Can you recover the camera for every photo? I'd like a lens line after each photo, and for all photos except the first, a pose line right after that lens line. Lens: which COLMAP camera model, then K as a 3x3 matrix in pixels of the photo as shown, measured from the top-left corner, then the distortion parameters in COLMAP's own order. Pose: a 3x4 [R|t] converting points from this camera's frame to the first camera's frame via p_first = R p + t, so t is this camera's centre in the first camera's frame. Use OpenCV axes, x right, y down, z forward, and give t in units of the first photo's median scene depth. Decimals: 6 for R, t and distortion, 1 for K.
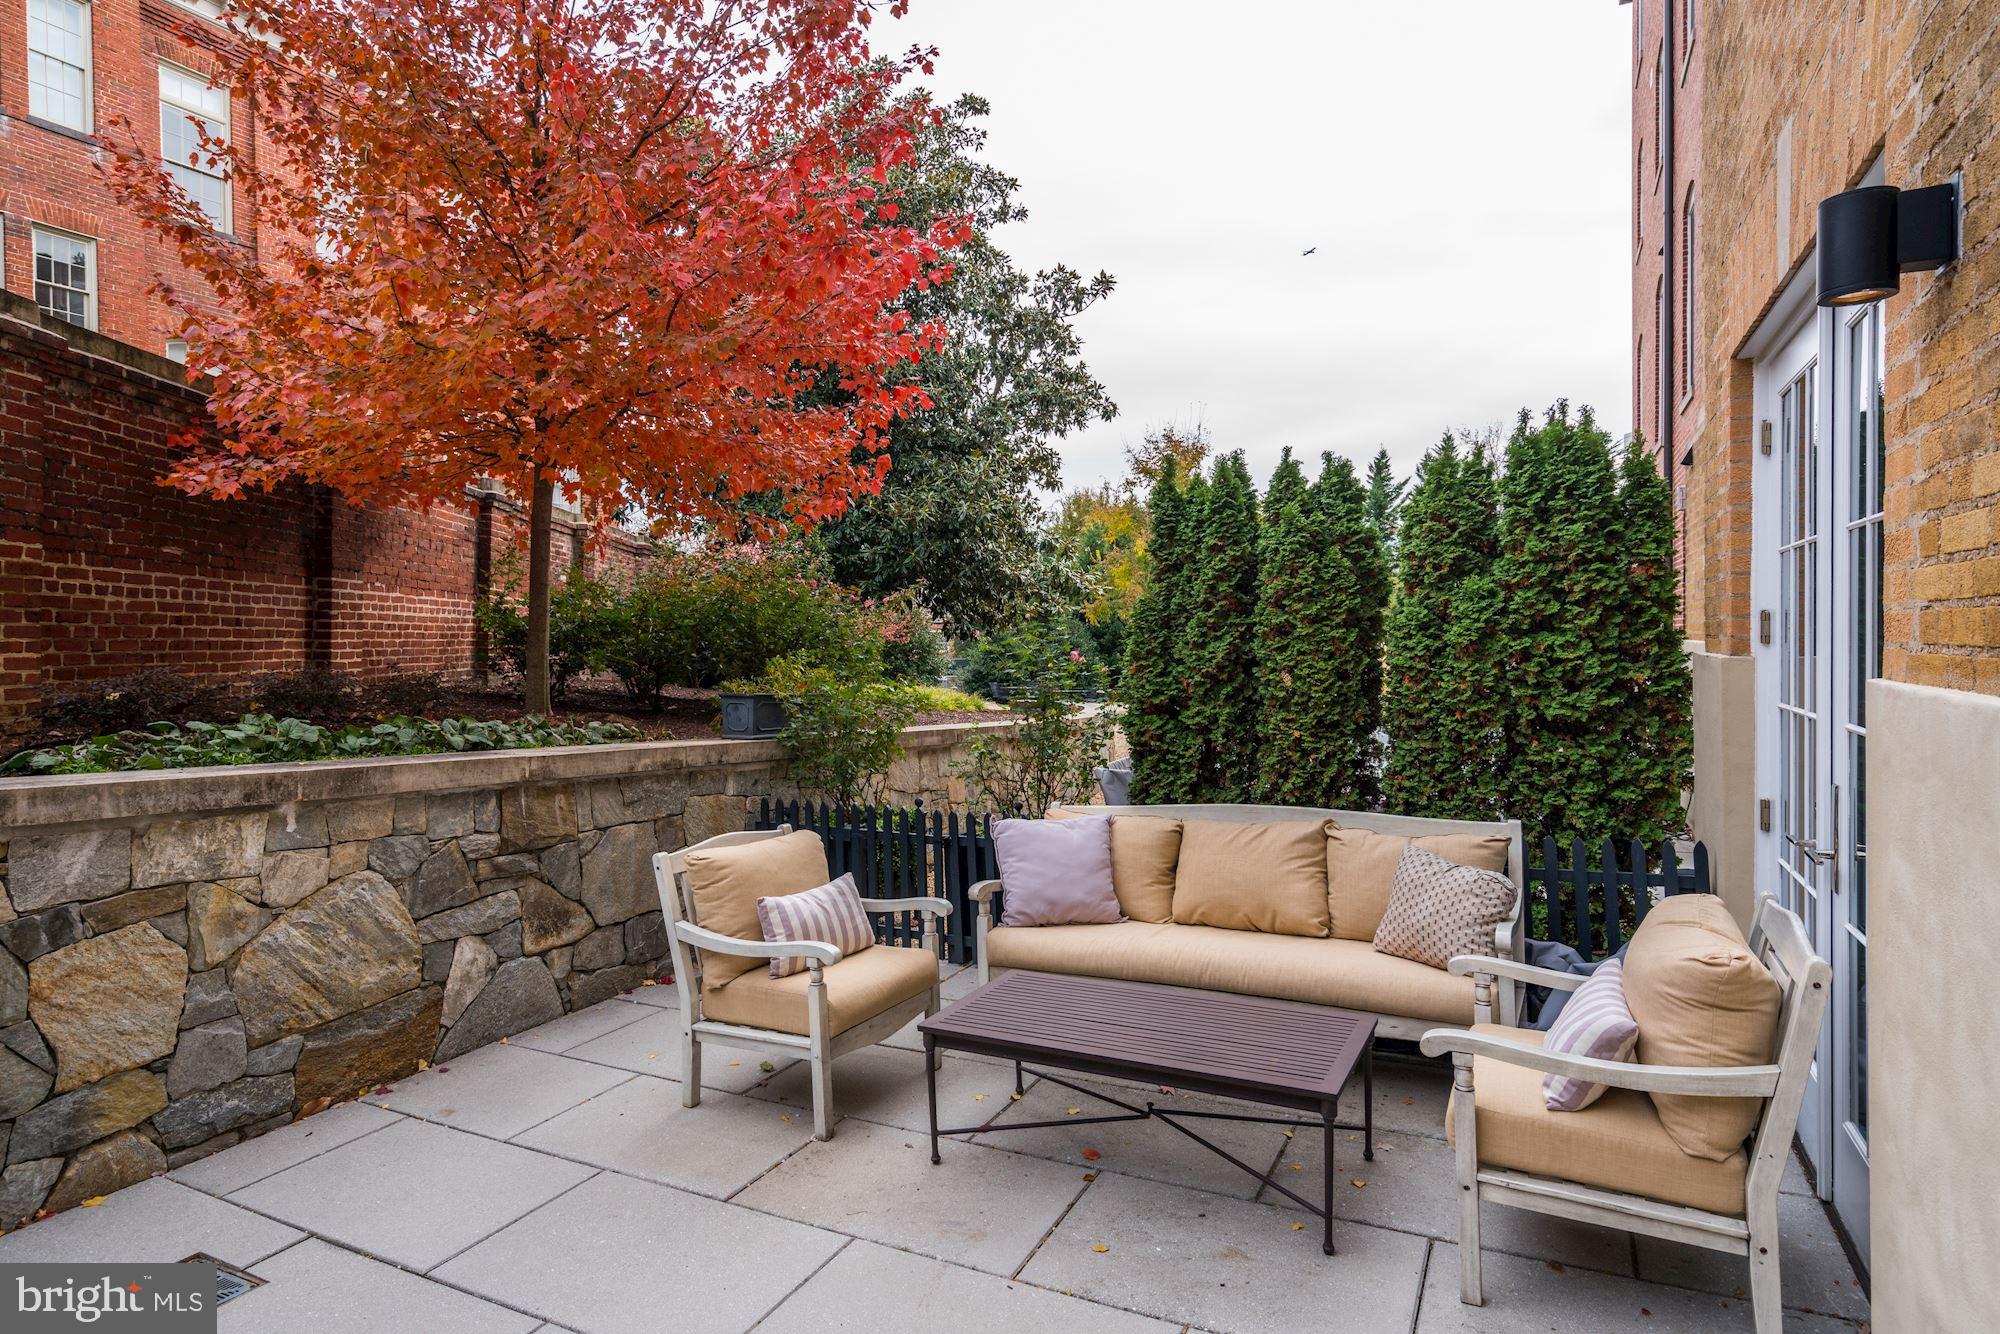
lens RADIAL K [[1099.0, 0, 998.3], [0, 1099.0, 656.7], [0, 0, 1]] dist [-0.004057, 0.002155]
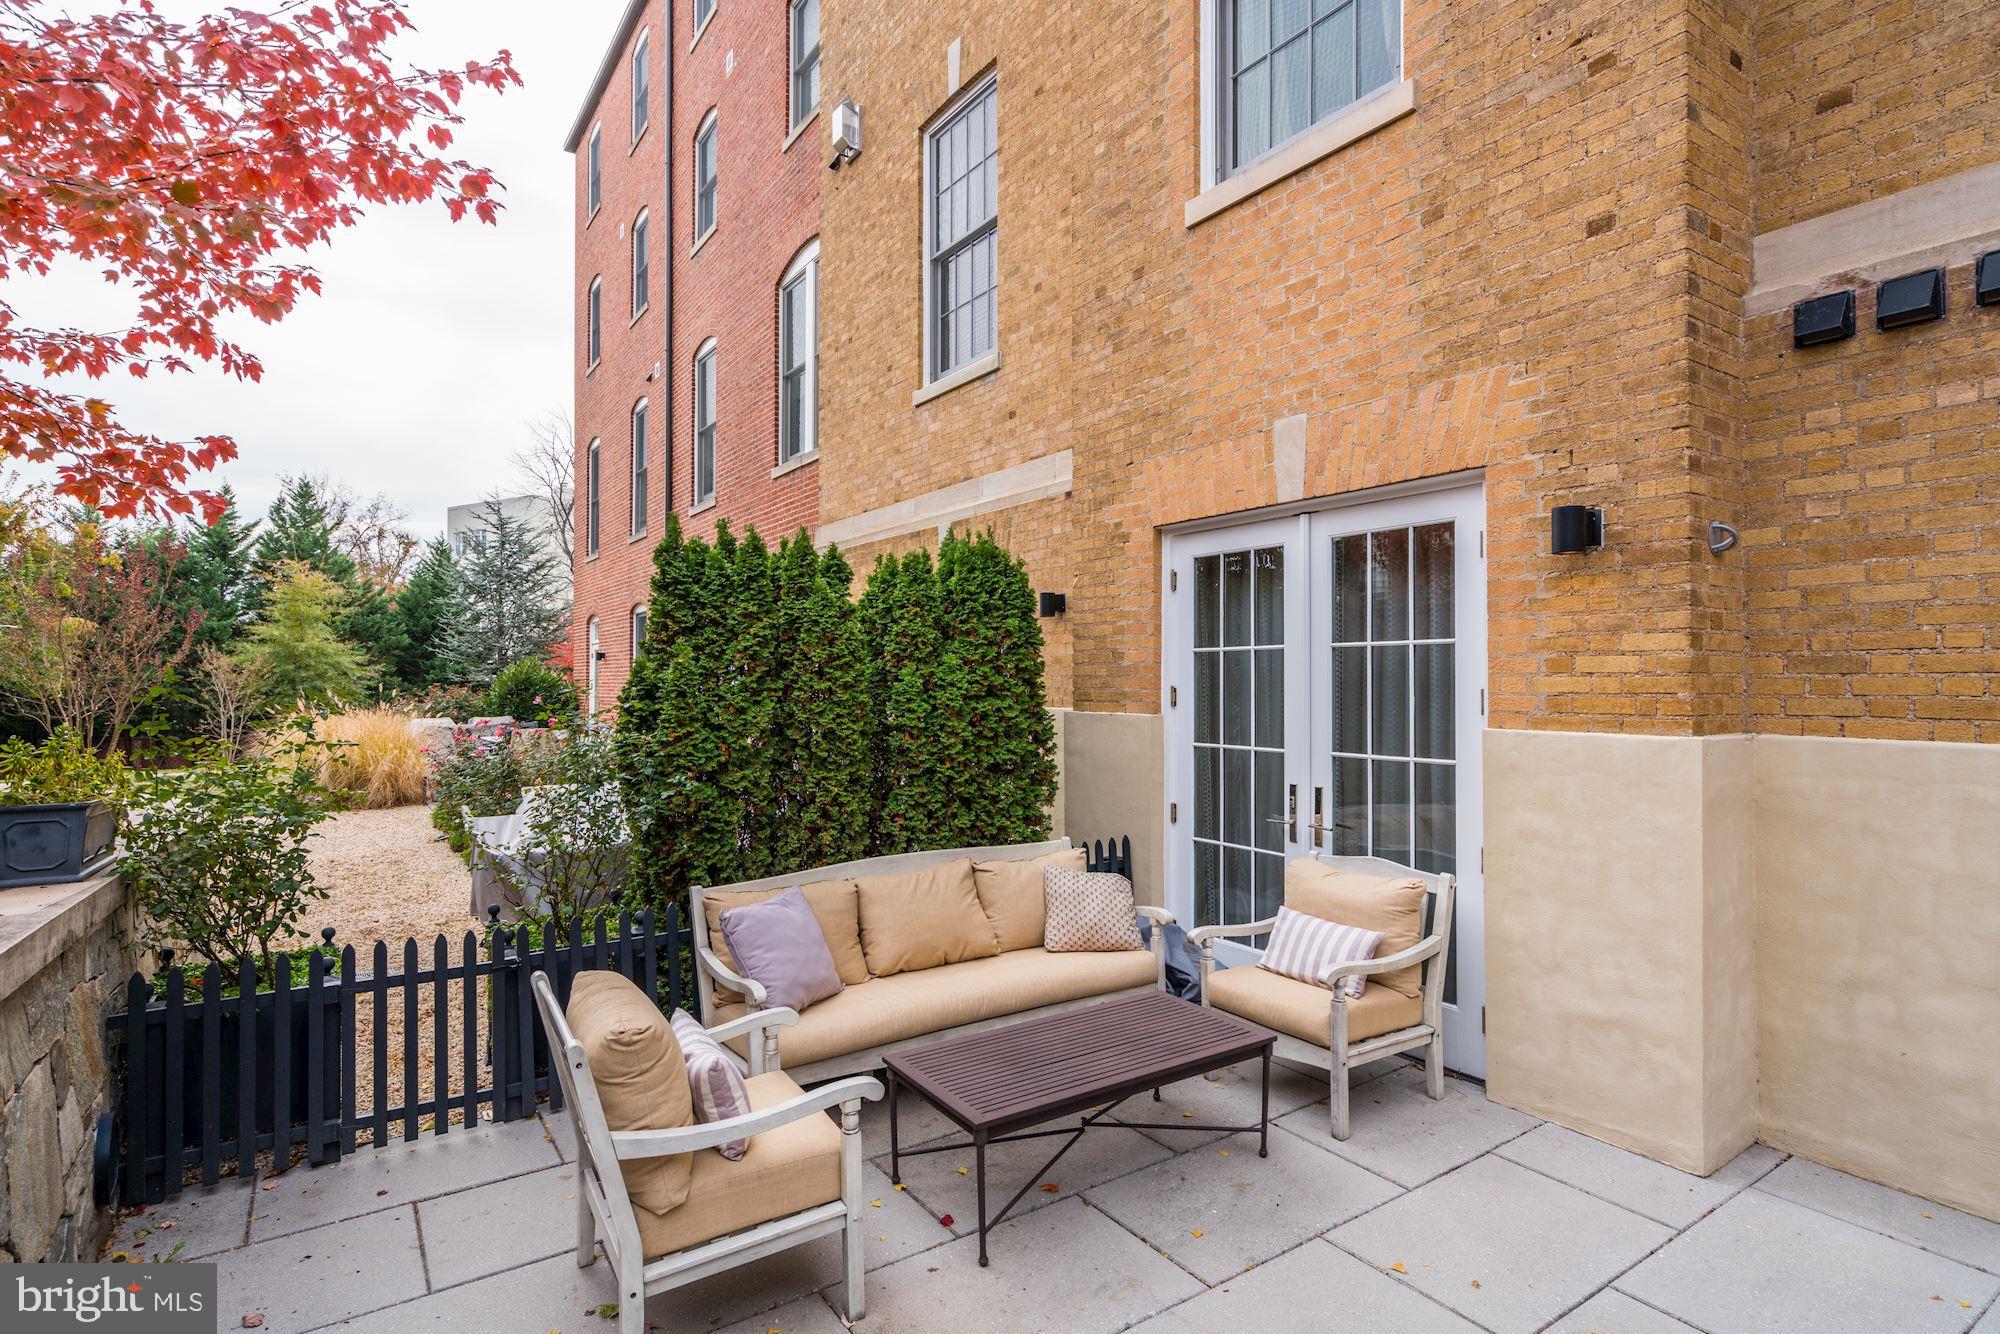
lens RADIAL K [[1012.7, 0, 998.0], [0, 1012.7, 683.2], [0, 0, 1]] dist [0.004013, 0.000191]
pose [[0.496284, 0.008703, 0.868117, -0.579746], [0.013601, 0.999749, -0.017798, -0.017920], [-0.868054, 0.020640, 0.496041, 0.387672]]
